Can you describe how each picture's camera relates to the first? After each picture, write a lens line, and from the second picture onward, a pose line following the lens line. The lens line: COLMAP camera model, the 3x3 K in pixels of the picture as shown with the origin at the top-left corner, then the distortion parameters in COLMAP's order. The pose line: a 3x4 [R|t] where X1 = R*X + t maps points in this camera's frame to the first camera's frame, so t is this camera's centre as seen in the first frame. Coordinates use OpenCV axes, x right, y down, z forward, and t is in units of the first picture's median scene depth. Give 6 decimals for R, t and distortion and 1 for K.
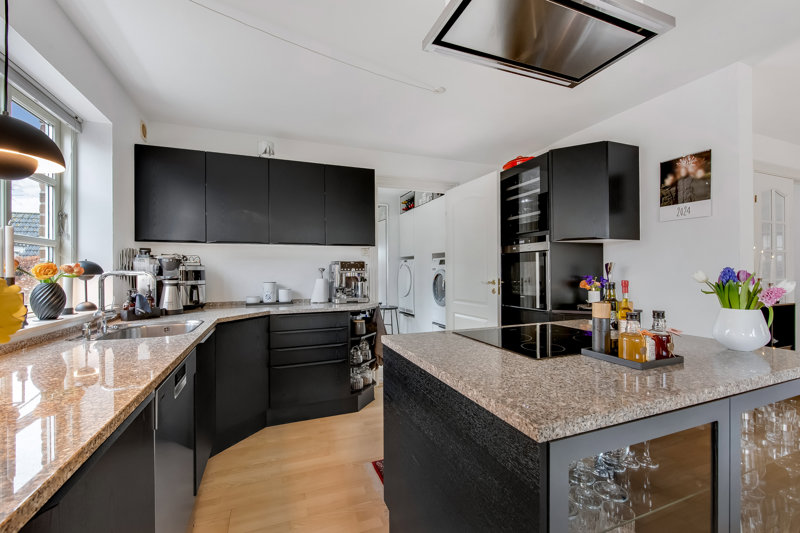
lens RADIAL K [[331.4, 0, 400.0], [0, 331.4, 266.5], [0, 0, 1]] dist [-0.000706, -0.000059]
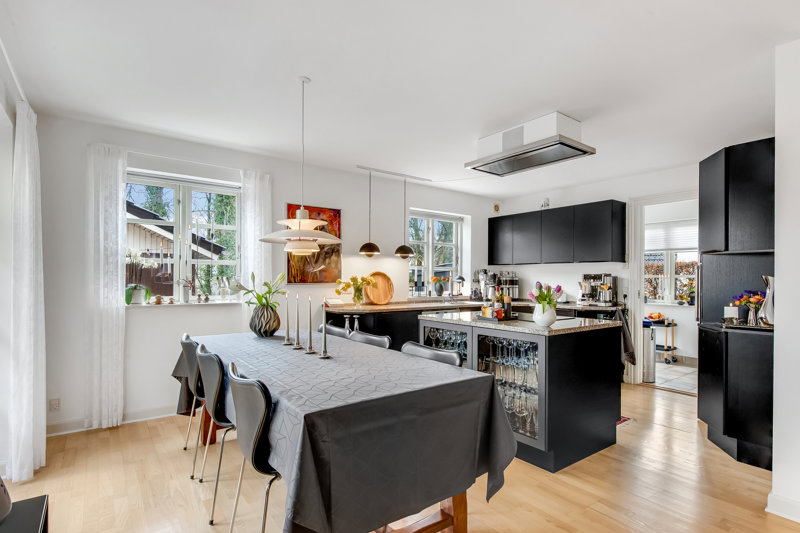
lens RADIAL K [[407.4, 0, 400.8], [0, 407.4, 281.1], [0, 0, 1]] dist [-0.001537, -0.000027]
pose [[0.268665, 0.012220, -0.963156, 1.639069], [-0.000052, 0.999920, 0.012672, -0.011760], [0.963234, -0.003354, 0.268644, -0.228293]]
